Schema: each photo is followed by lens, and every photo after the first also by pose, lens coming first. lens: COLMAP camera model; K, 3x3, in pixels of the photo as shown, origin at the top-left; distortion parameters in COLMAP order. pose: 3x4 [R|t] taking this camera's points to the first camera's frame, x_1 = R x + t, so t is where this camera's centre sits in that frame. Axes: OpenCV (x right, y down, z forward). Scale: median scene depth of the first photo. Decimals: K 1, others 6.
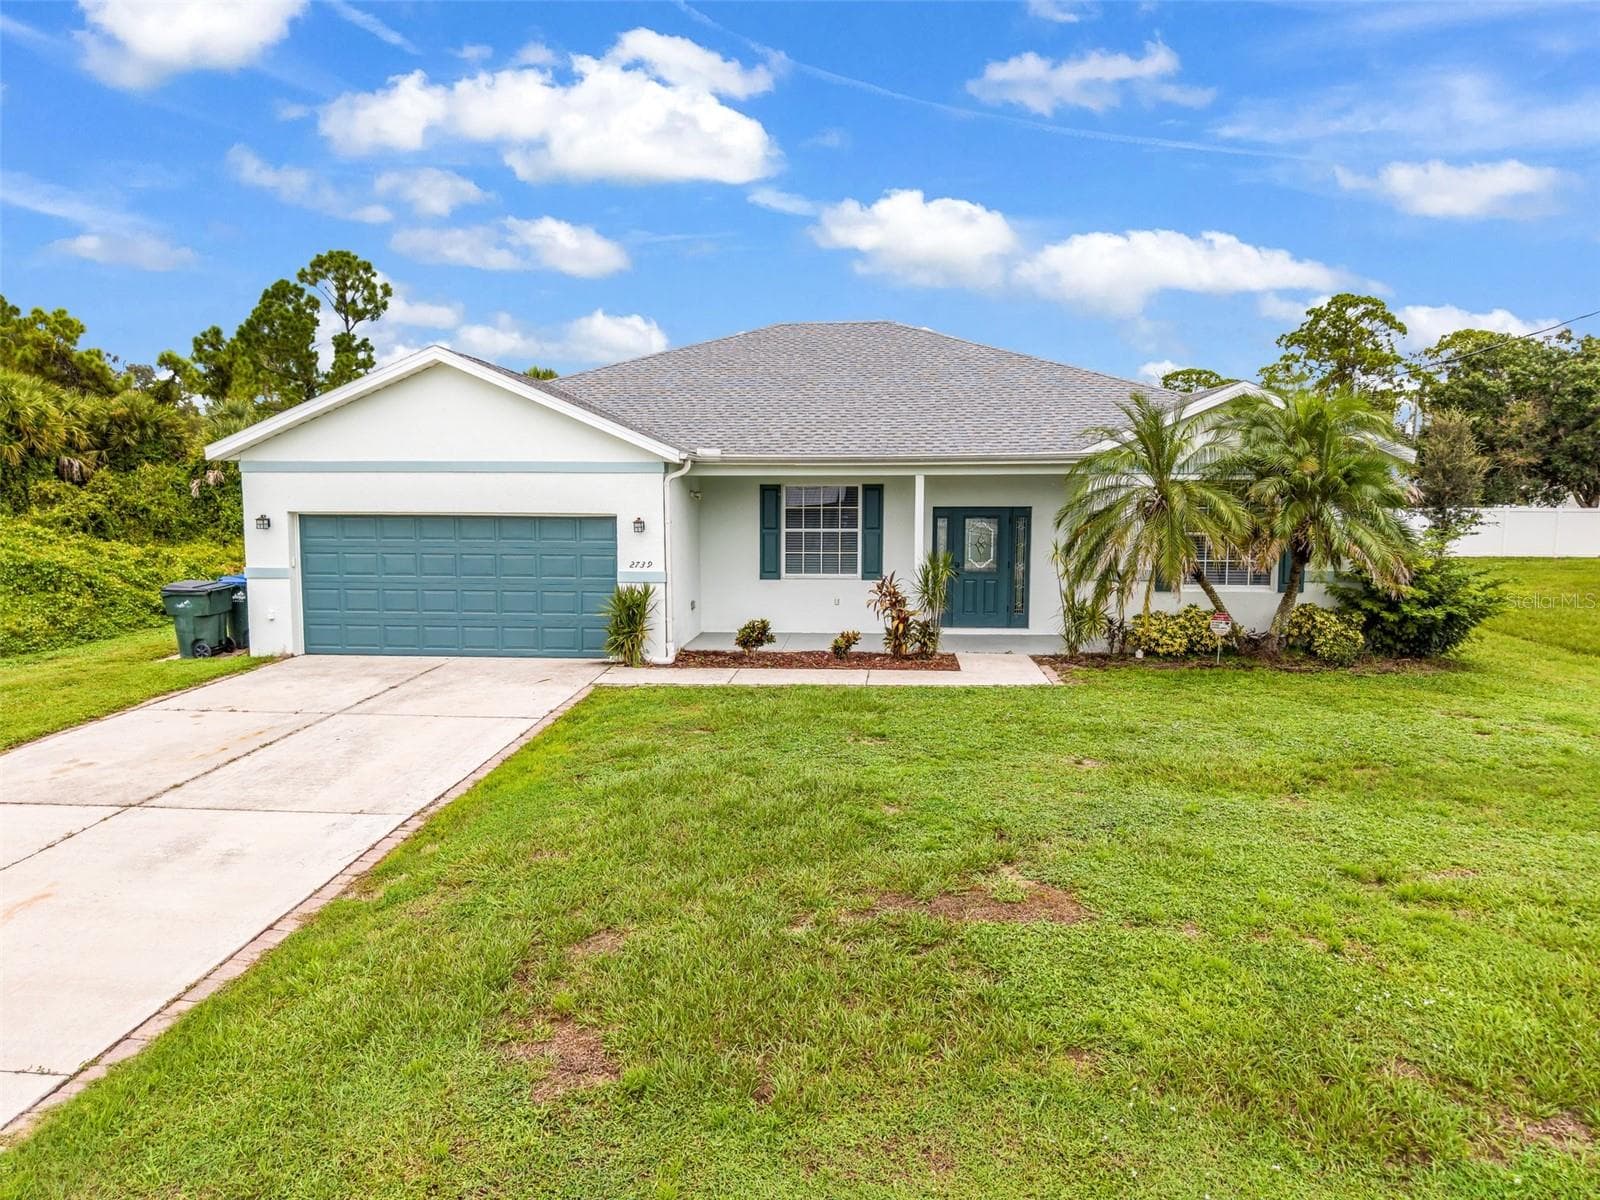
lens RADIAL K [[1063.0, 0, 799.3], [0, 1063.0, 629.1], [0, 0, 1]] dist [0.057209, -0.062681]
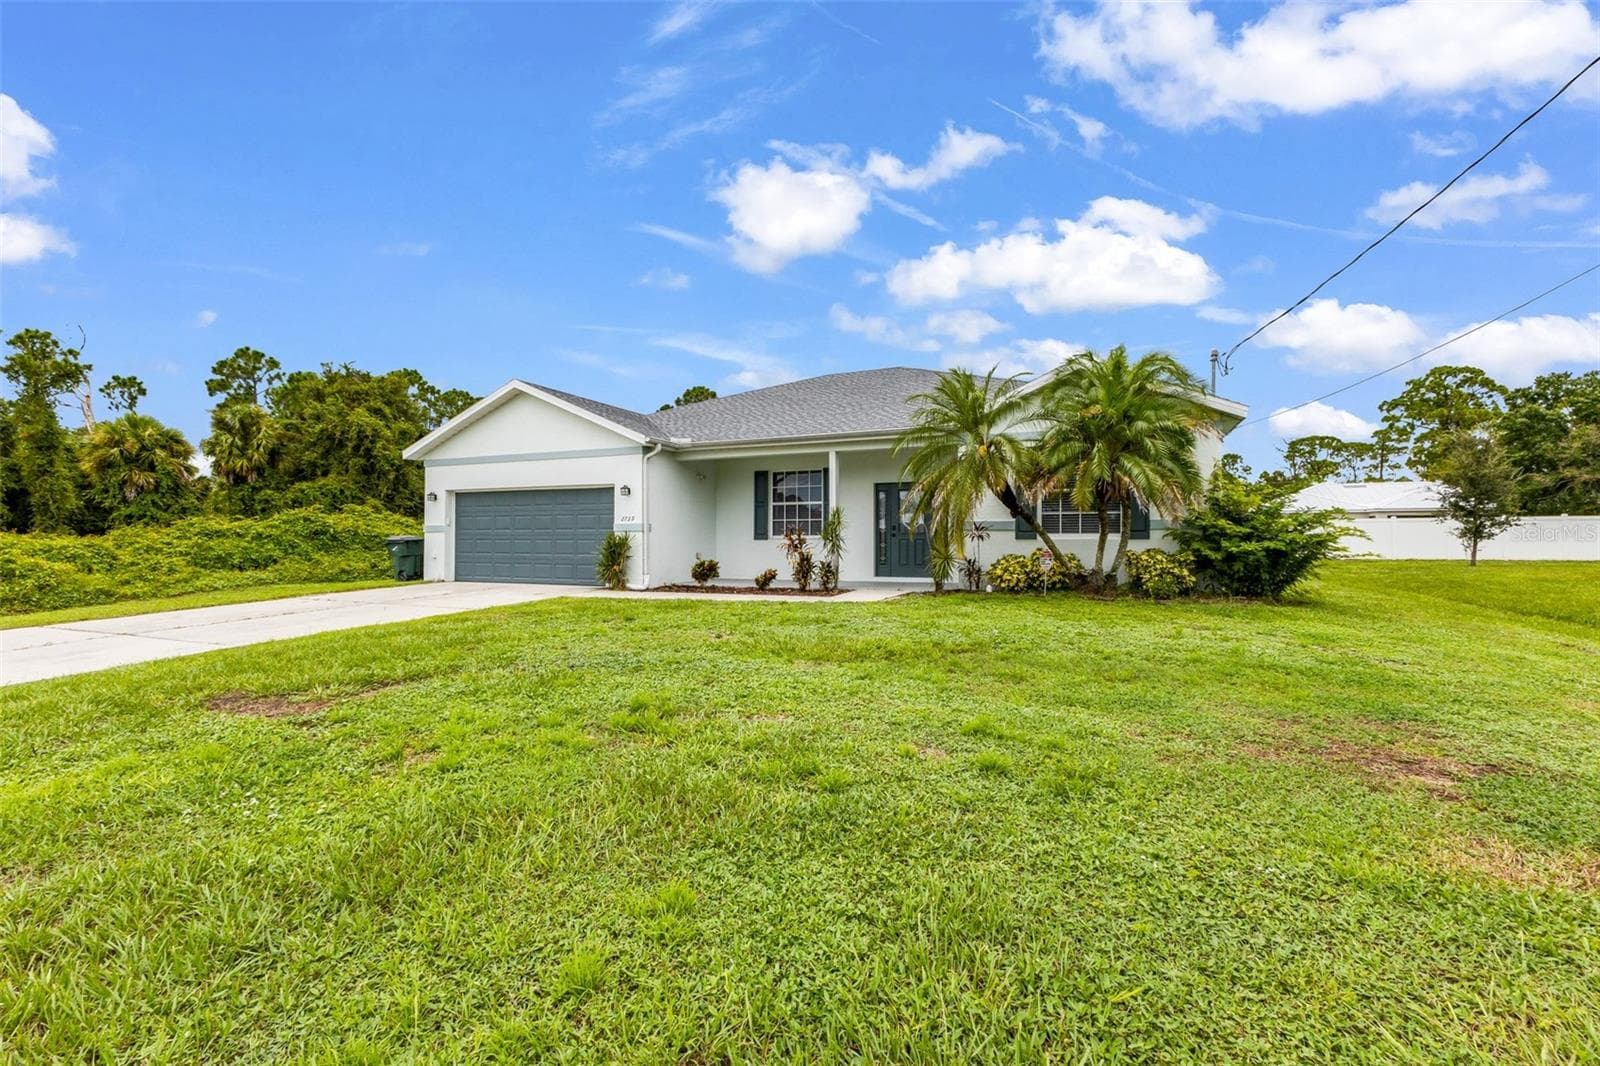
lens RADIAL K [[675.5, 0, 795.9], [0, 675.5, 571.9], [0, 0, 1]] dist [0.027928, -0.009206]
pose [[0.951538, 0.013605, -0.307231, 0.336380], [-0.035254, 0.997261, -0.065025, 0.059451], [0.305504, 0.072705, 0.949411, 0.215840]]
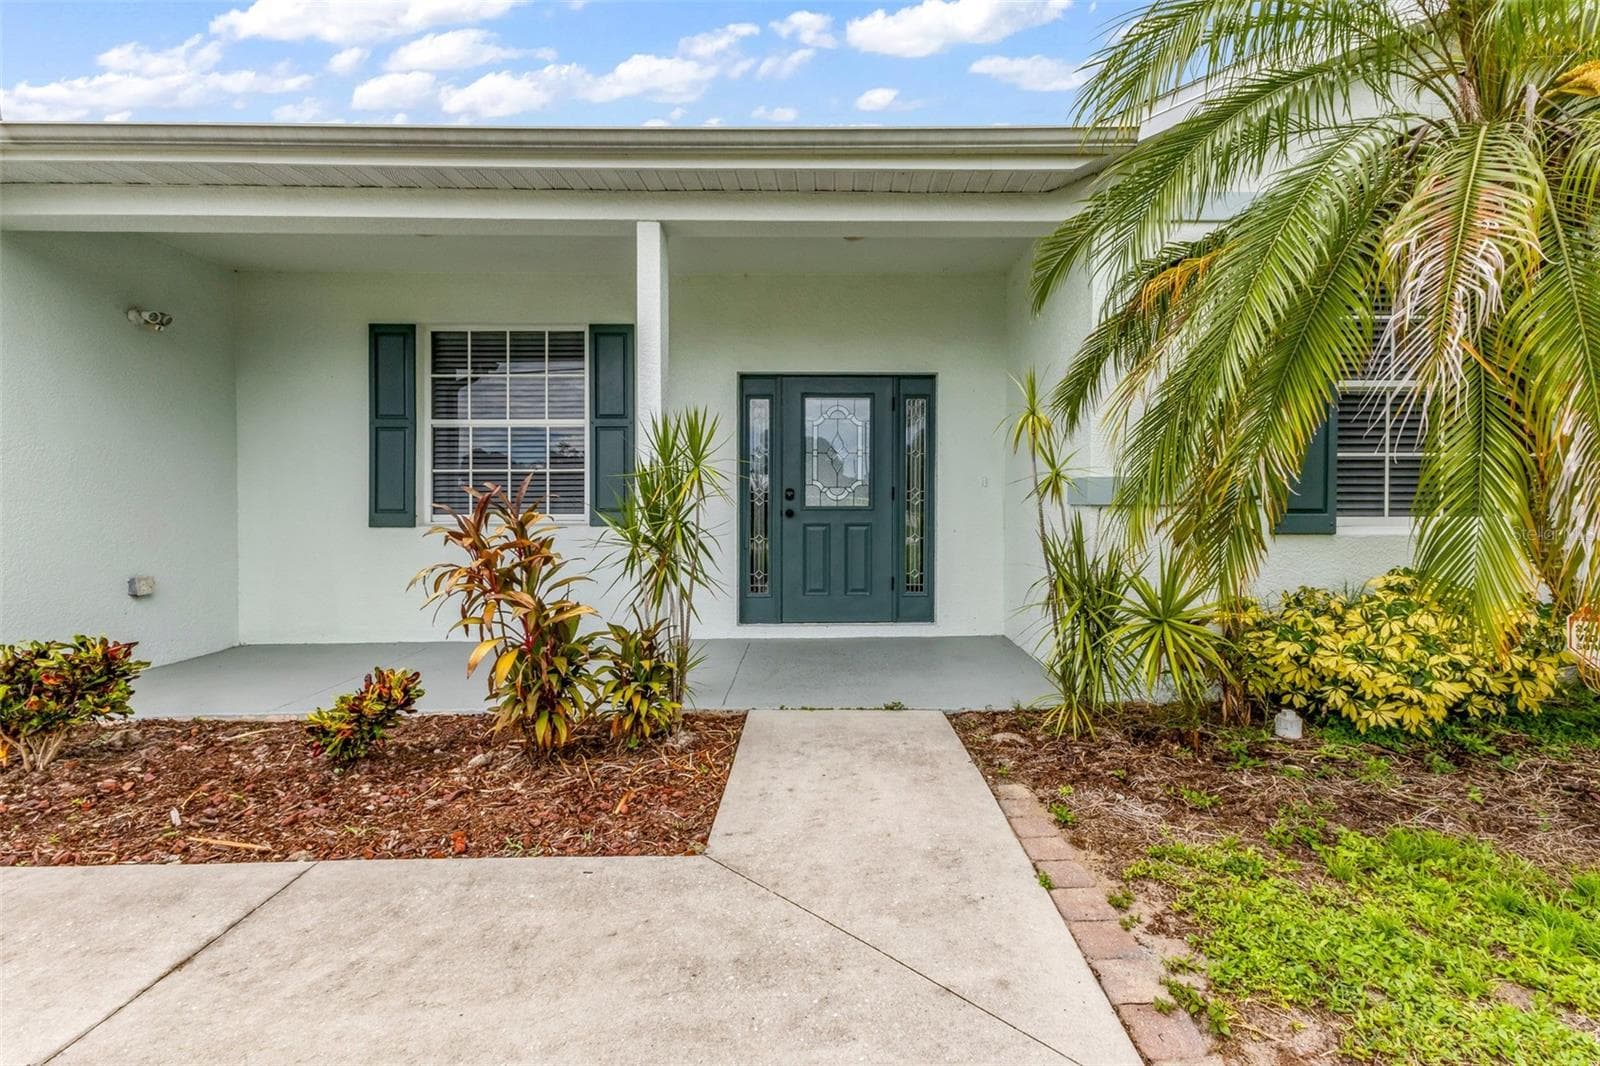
lens RADIAL K [[740.0, 0, 839.8], [0, 740.0, 508.9], [0, 0, 1]] dist [0.000169, -0.000116]
pose [[0.993479, -0.000076, 0.114013, 0.154729], [0.012814, 0.993737, -0.111003, -0.017915], [-0.113291, 0.111740, 0.987258, 0.771291]]
